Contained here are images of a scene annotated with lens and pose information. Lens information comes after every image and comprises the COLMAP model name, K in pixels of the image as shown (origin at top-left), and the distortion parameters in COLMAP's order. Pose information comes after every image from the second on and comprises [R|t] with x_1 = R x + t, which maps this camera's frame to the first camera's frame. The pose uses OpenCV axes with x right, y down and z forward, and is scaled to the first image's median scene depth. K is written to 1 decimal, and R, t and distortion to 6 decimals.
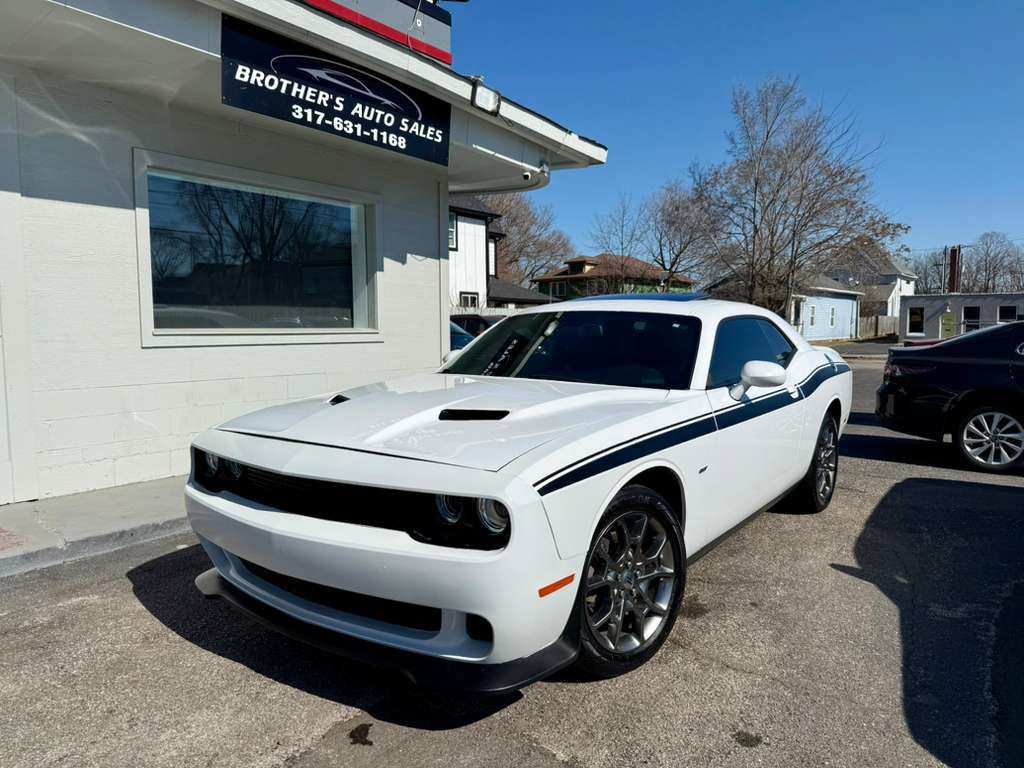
lens RADIAL K [[749.6, 0, 512.4], [0, 749.6, 385.1], [0, 0, 1]] dist [0.059341, -0.097191]
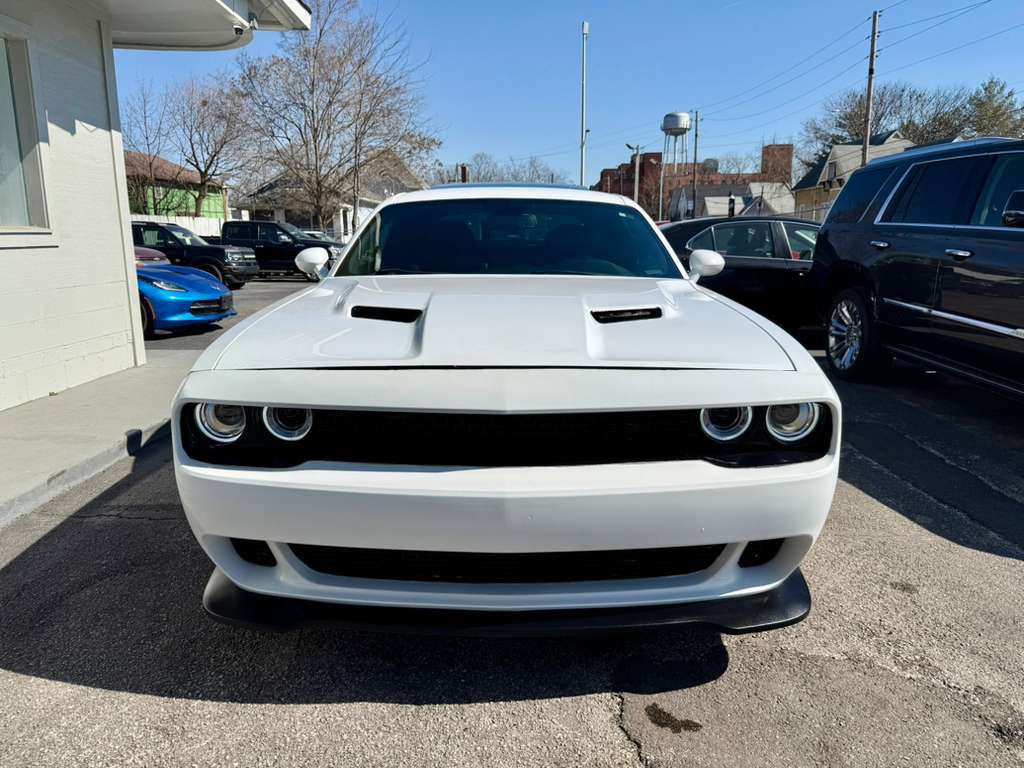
lens RADIAL K [[741.9, 0, 543.7], [0, 741.9, 386.7], [0, 0, 1]] dist [0.039949, -0.062508]
pose [[0.795171, -0.124484, 0.593470, -0.302624], [0.052645, 0.989178, 0.136949, 0.001313], [-0.604096, -0.077654, 0.793119, 0.201356]]
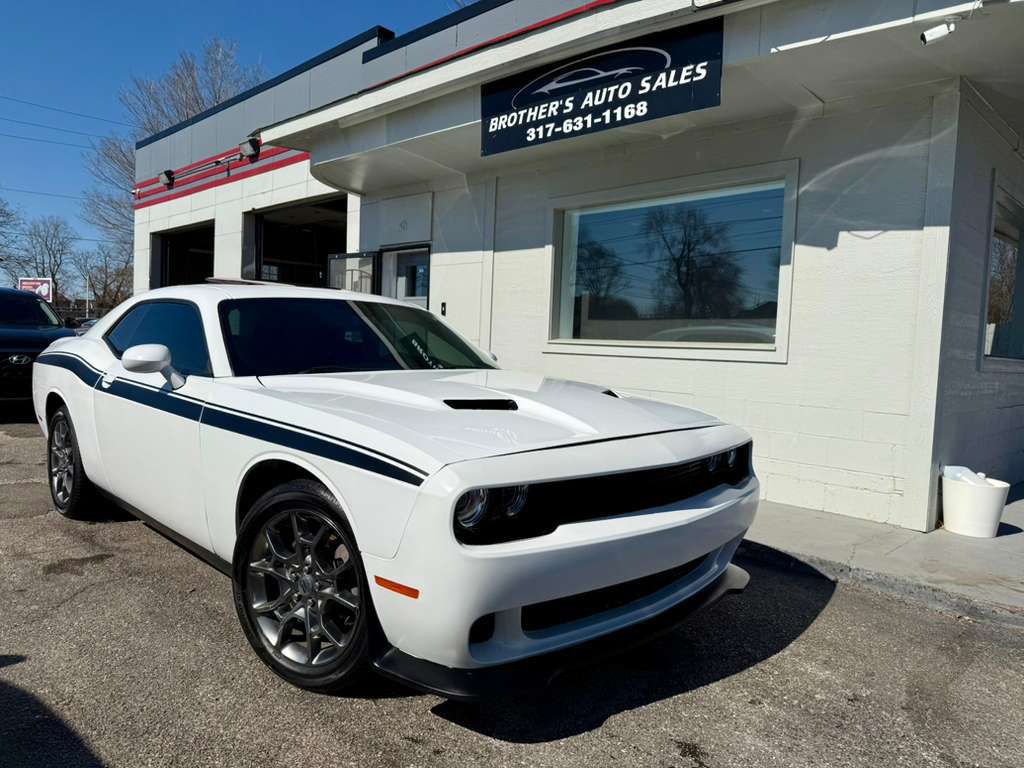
lens RADIAL K [[741.8, 0, 511.3], [0, 741.8, 385.6], [0, 0, 1]] dist [0.006486, -0.017220]
pose [[-0.165671, 0.050889, -0.984867, 0.705359], [-0.114334, 0.990942, 0.070436, -0.069882], [0.979531, 0.124273, -0.158352, 1.069315]]
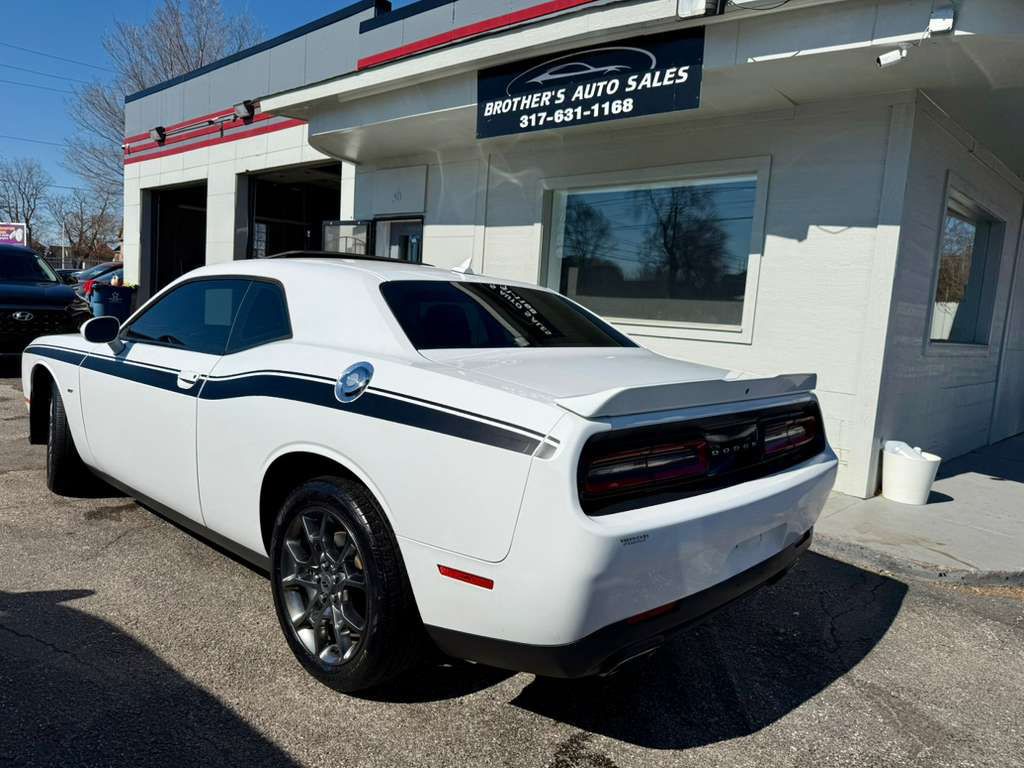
lens RADIAL K [[743.5, 0, 511.4], [0, 743.5, 390.1], [0, 0, 1]] dist [-0.005746, -0.003730]
pose [[-0.144098, 0.106018, -0.983868, 0.786291], [-0.140665, 0.981954, 0.126413, -0.090981], [0.979515, 0.156612, -0.126585, 1.071950]]
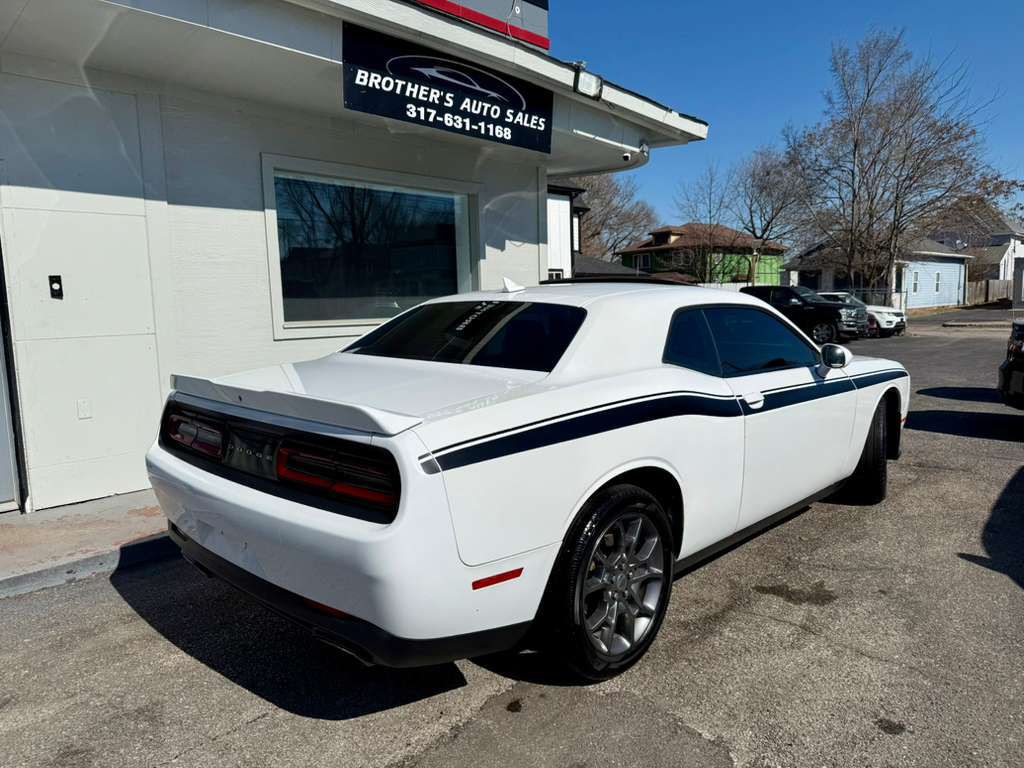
lens RADIAL K [[747.2, 0, 508.3], [0, 747.2, 385.2], [0, 0, 1]] dist [0.052546, -0.065796]
pose [[0.993401, -0.011299, -0.114137, -0.034175], [0.015225, 0.999320, 0.033578, -0.015097], [0.113680, -0.035095, 0.992897, -0.024165]]
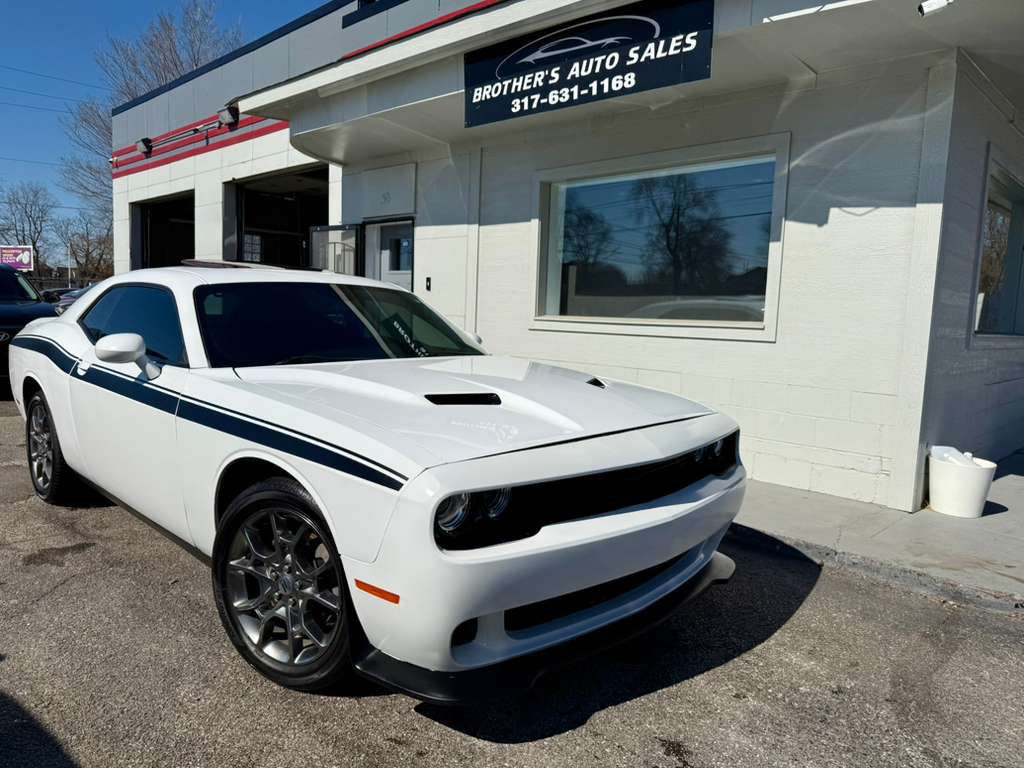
lens RADIAL K [[743.9, 0, 506.4], [0, 743.9, 390.2], [0, 0, 1]] dist [-0.004047, -0.005682]
pose [[-0.156282, 0.101275, -0.982507, 0.693537], [-0.110252, 0.986724, 0.119247, -0.084998], [0.981540, 0.126960, -0.143042, 1.068879]]
